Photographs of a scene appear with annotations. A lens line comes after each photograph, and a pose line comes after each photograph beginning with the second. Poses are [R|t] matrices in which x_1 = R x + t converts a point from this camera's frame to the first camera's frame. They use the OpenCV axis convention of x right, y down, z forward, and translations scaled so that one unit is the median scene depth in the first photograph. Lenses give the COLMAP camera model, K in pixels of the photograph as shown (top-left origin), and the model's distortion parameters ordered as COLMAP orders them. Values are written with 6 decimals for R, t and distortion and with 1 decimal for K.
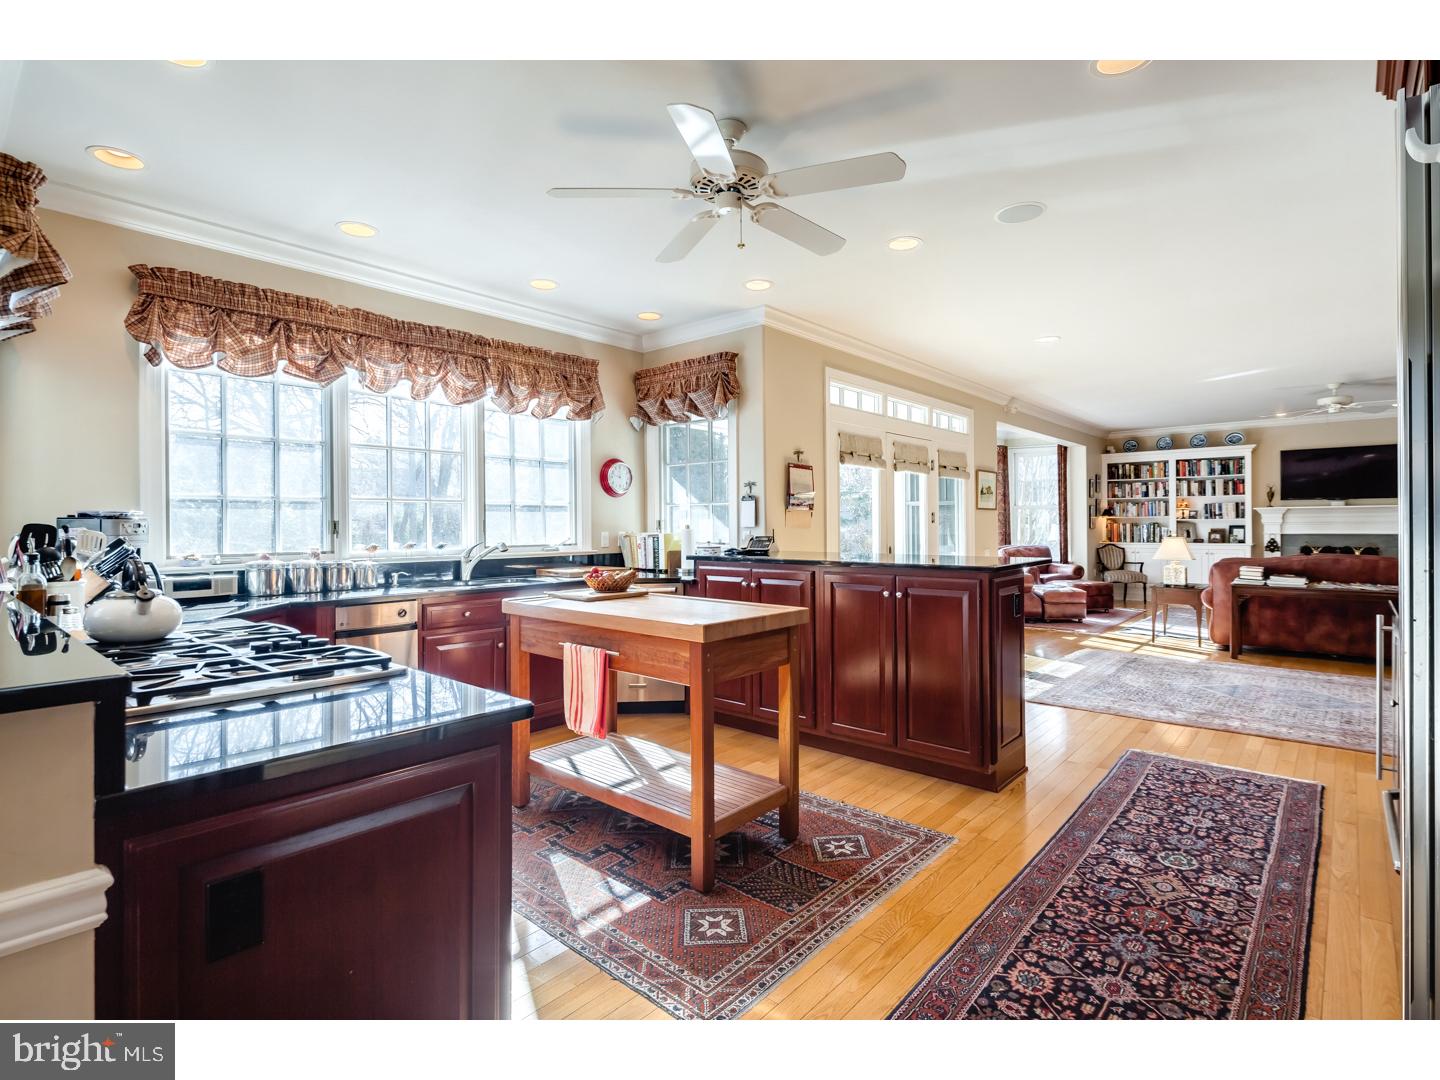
lens RADIAL K [[710.1, 0, 732.2], [0, 710.1, 519.1], [0, 0, 1]] dist [0.004564, -0.000684]
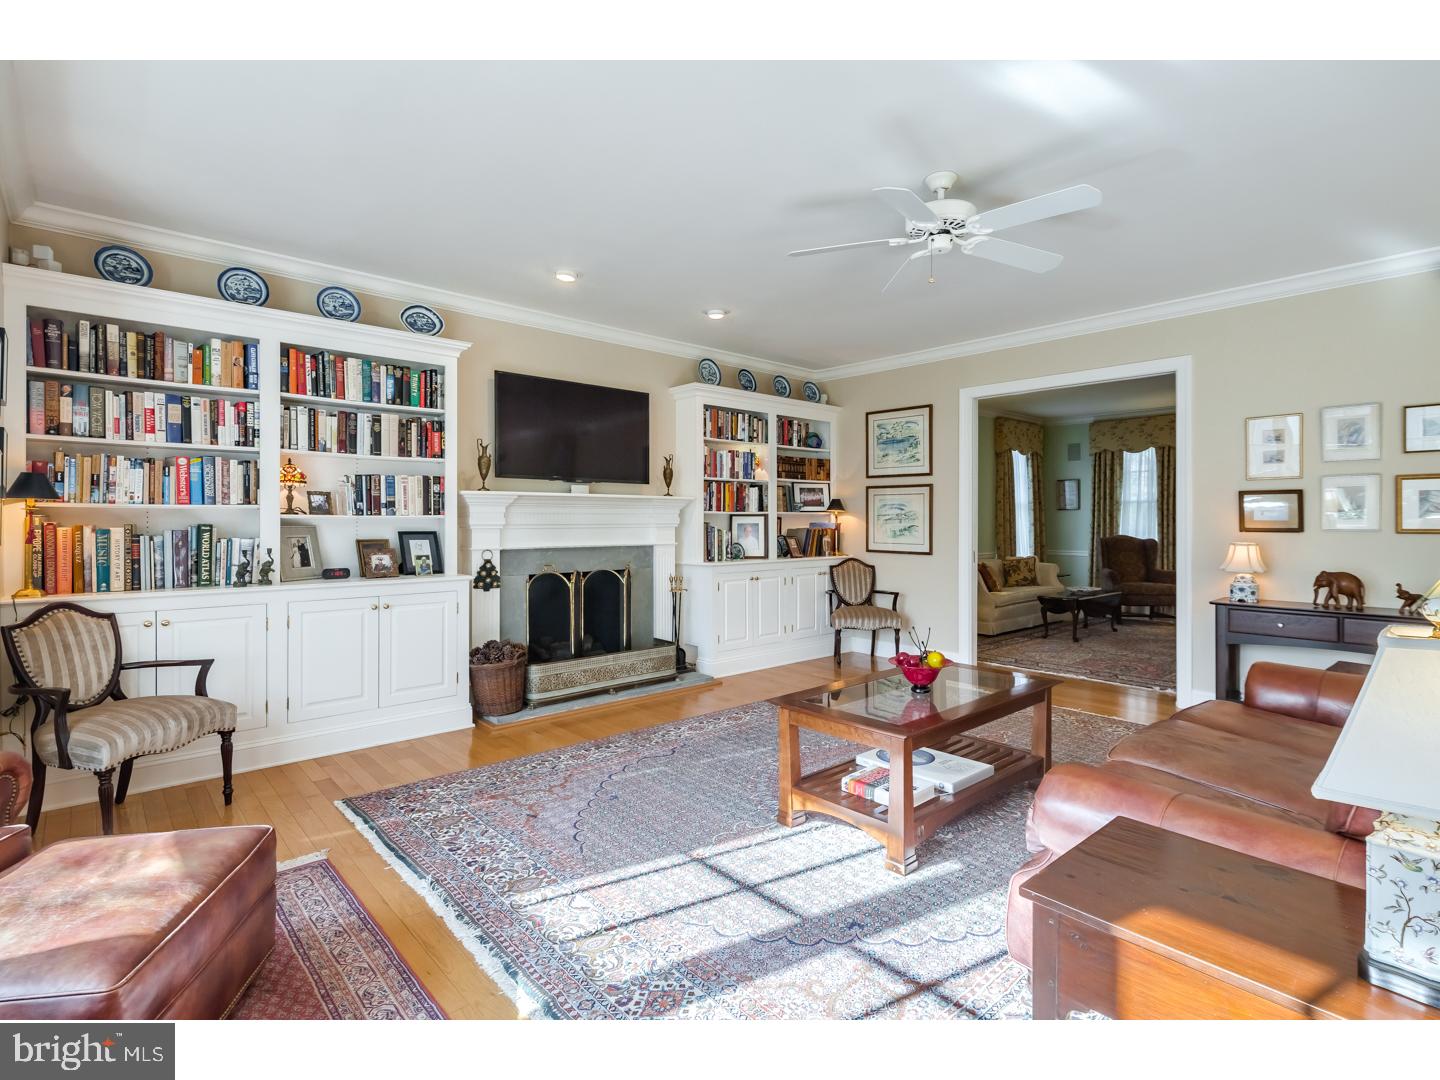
lens RADIAL K [[716.6, 0, 743.7], [0, 716.6, 519.2], [0, 0, 1]] dist [-0.002465, -0.000672]
pose [[0.103399, 0.011027, 0.994579, 1.002395], [-0.005177, 0.999931, -0.010548, 0.015901], [-0.994627, -0.004059, 0.103449, 2.452776]]
